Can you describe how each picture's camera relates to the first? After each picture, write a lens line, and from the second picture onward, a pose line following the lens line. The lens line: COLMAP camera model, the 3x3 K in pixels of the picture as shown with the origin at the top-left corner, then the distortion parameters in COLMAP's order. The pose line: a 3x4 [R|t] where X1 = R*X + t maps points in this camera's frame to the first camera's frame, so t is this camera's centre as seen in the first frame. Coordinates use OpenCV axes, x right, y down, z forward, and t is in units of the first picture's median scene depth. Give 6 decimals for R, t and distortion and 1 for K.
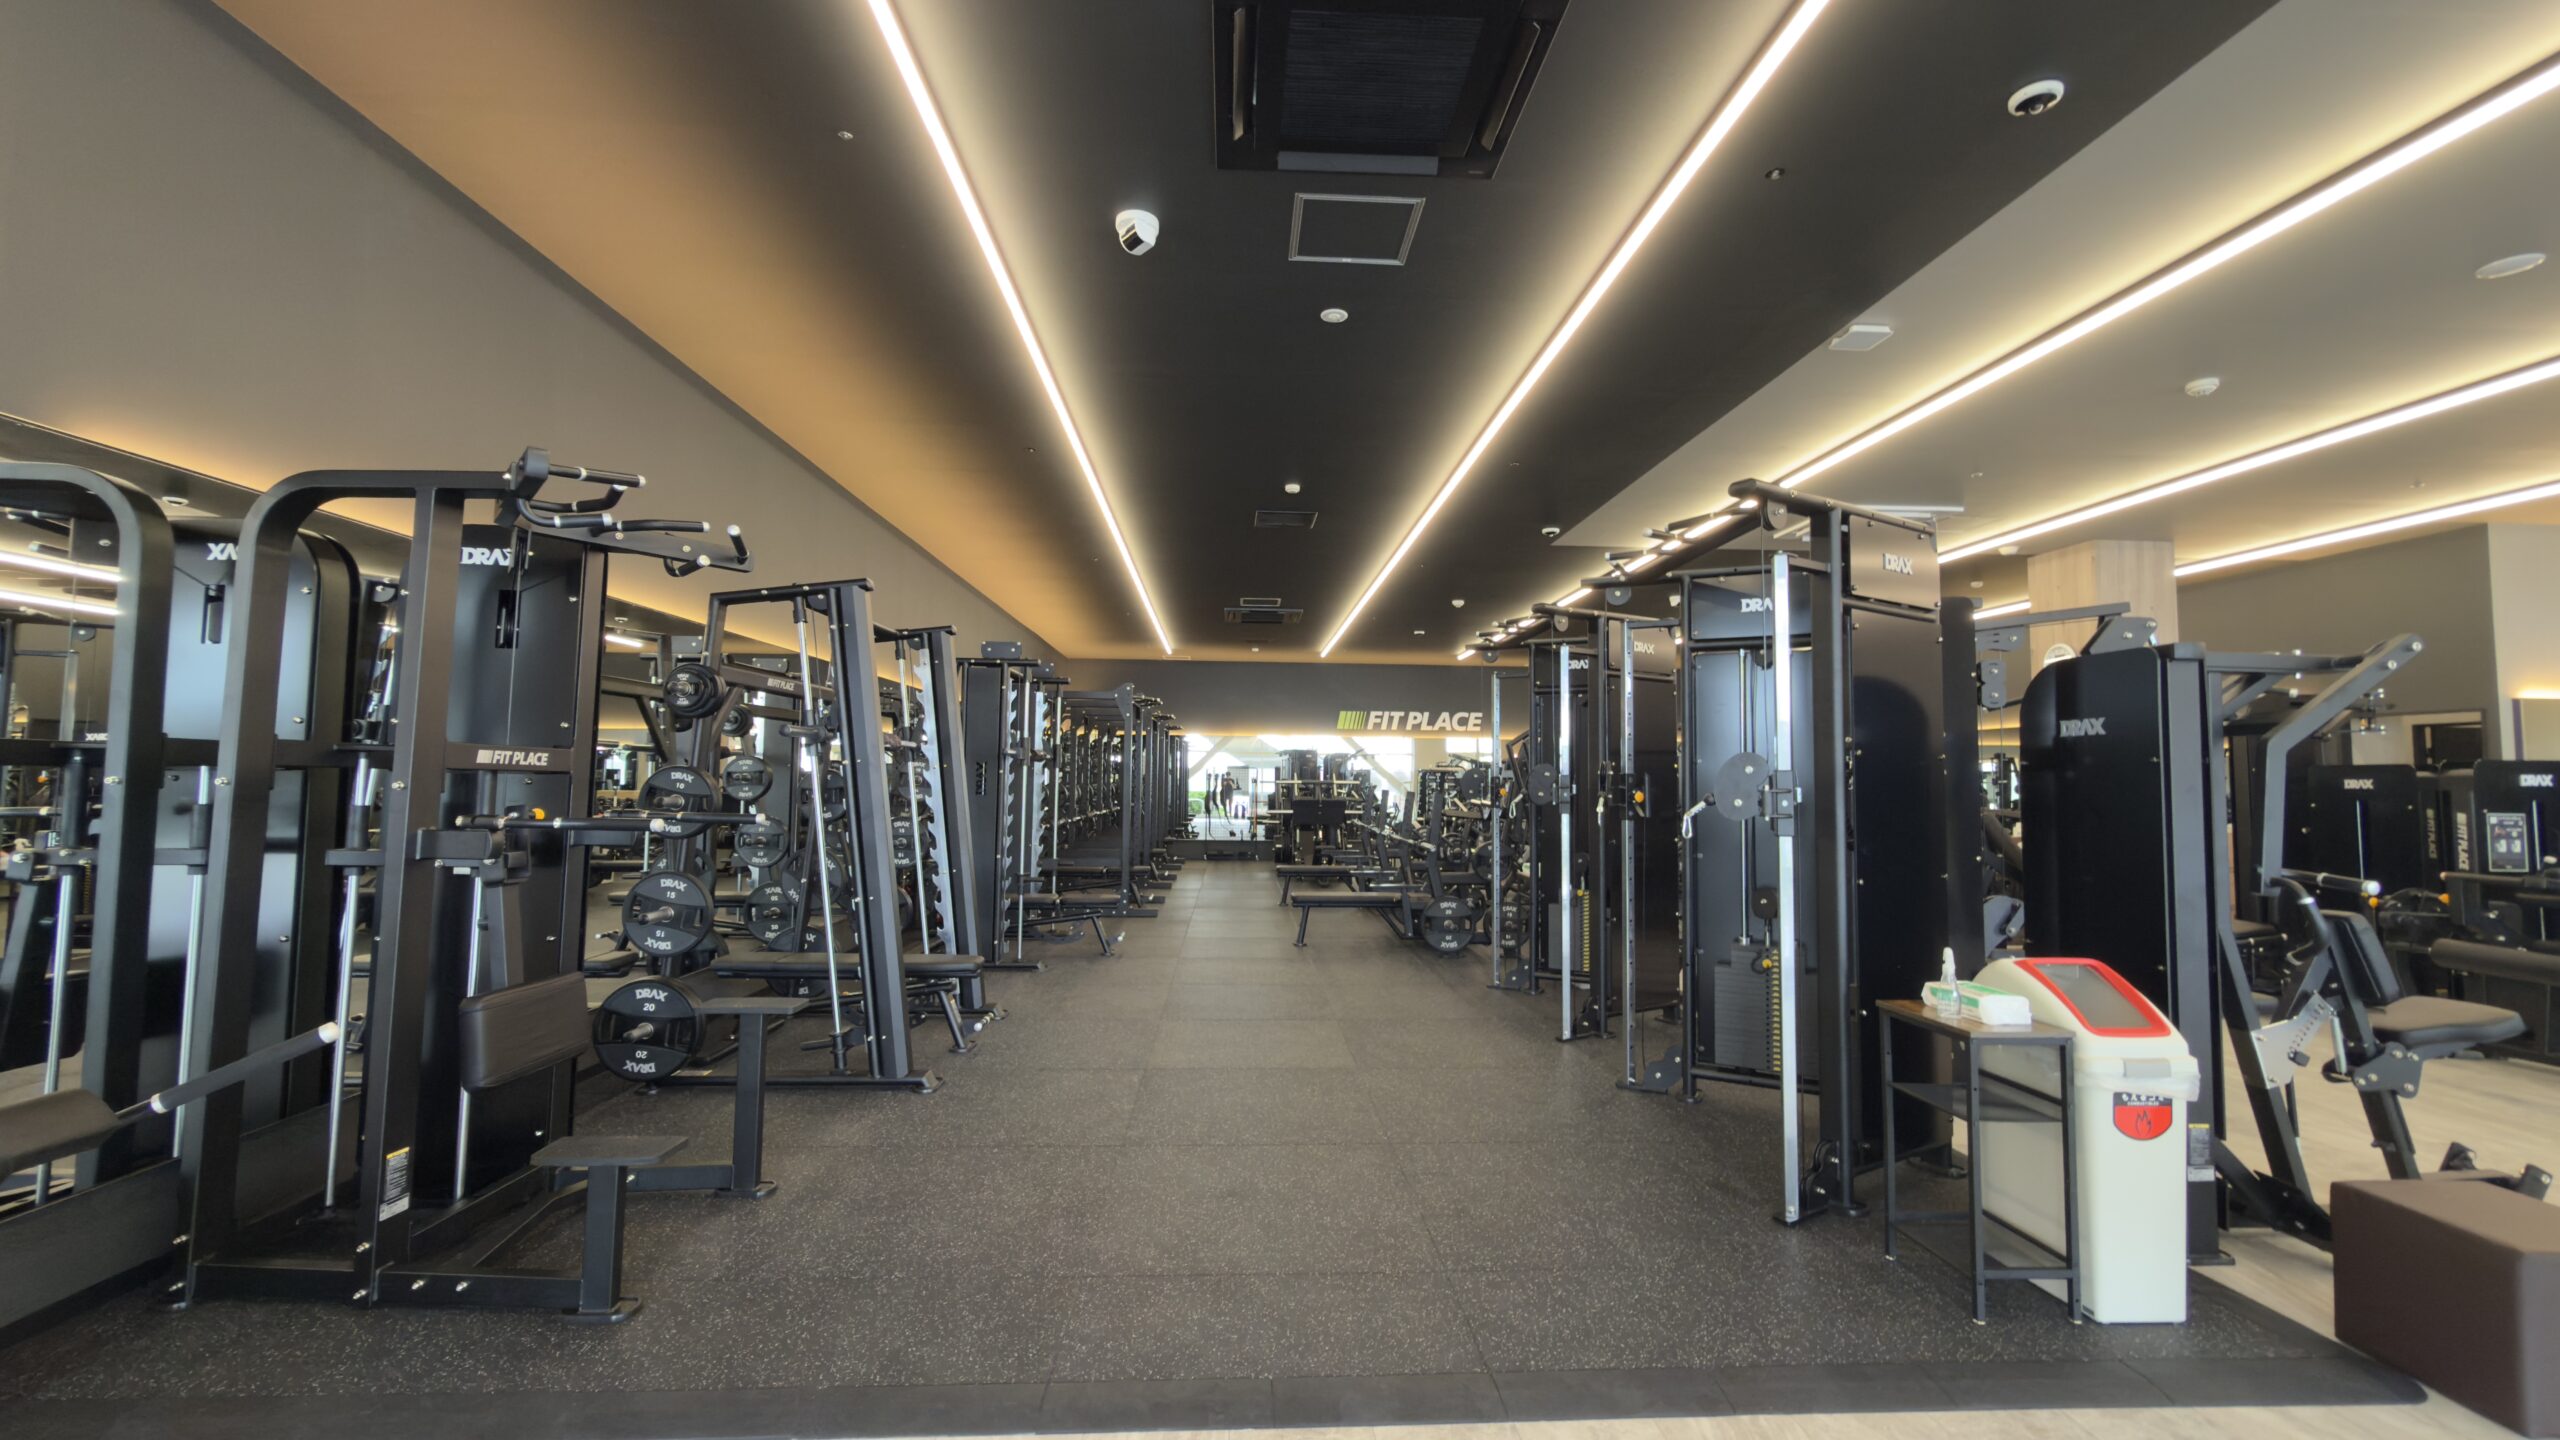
lens RADIAL K [[1022.0, 0, 1292.2], [0, 1022.0, 713.4], [0, 0, 1]] dist [-0.001278, -0.000092]
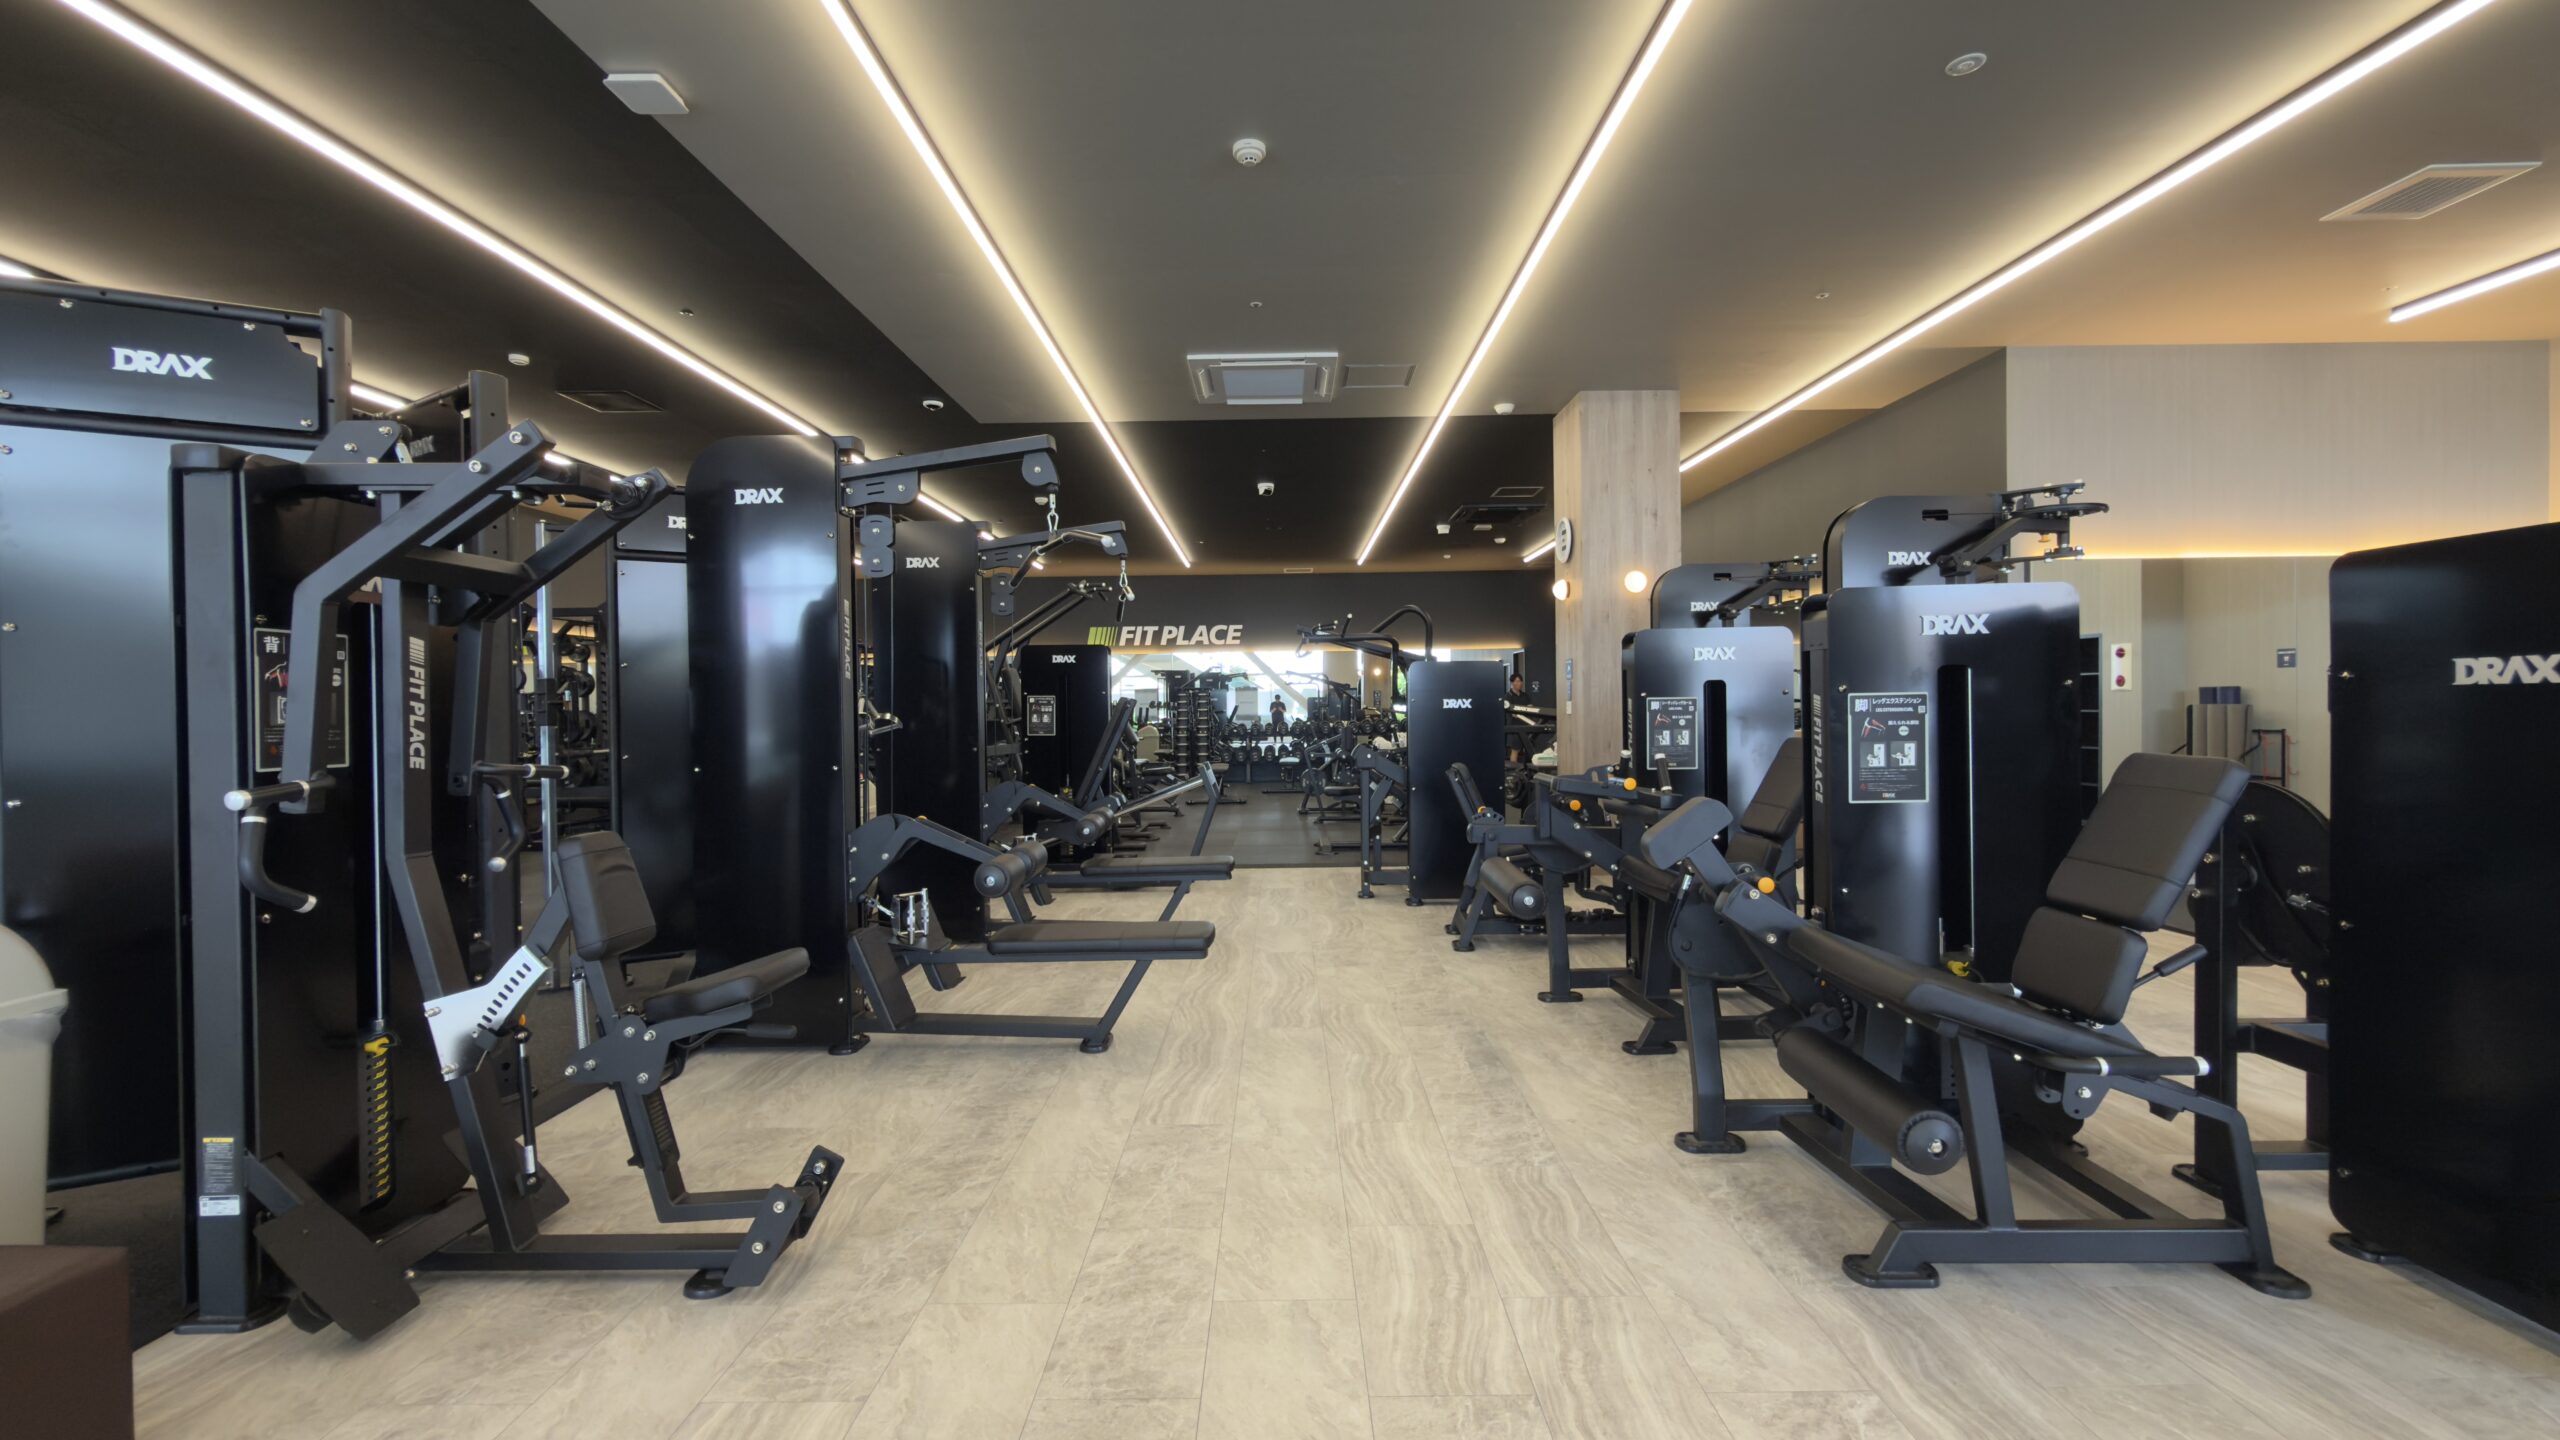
lens RADIAL K [[1022.0, 0, 1279.2], [0, 1022.0, 716.9], [0, 0, 1]] dist [-0.001278, -0.000092]
pose [[0.998264, -0.026722, -0.052485, 0.268822], [0.030744, 0.996528, 0.077369, 0.012441], [0.050236, -0.078848, 0.995620, 0.056482]]
